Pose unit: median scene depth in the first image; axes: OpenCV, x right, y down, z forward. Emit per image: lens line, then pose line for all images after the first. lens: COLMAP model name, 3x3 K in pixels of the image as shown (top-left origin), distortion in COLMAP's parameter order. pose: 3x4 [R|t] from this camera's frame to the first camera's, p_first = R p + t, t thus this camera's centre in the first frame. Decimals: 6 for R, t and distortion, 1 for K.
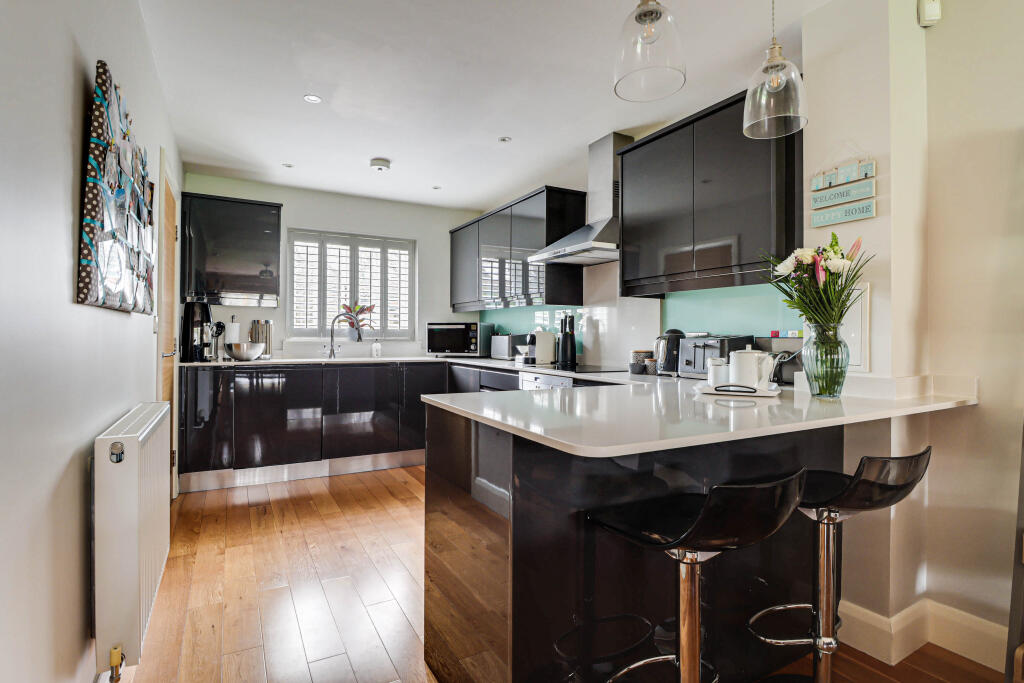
lens RADIAL K [[497.0, 0, 518.6], [0, 497.0, 337.9], [0, 0, 1]] dist [0.001369, -0.019512]
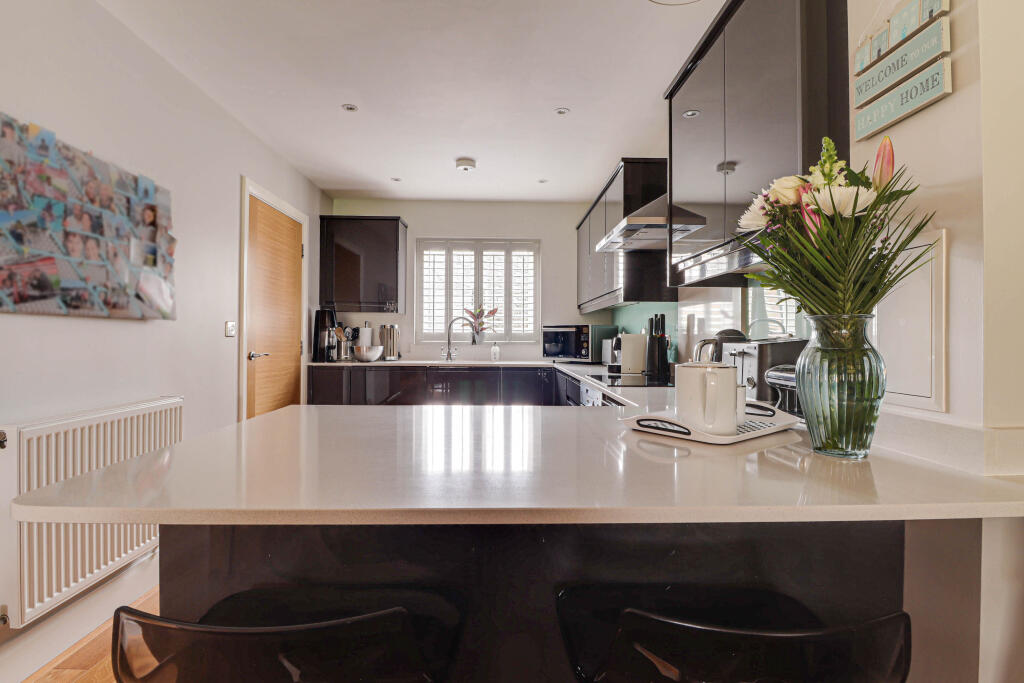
lens RADIAL K [[497.0, 0, 518.6], [0, 497.0, 337.9], [0, 0, 1]] dist [0.001369, -0.019512]
pose [[0.889001, -0.000344, -0.457904, 0.225057], [-0.003955, 0.999957, -0.008430, 0.000790], [0.457887, 0.009305, 0.888962, 0.152595]]
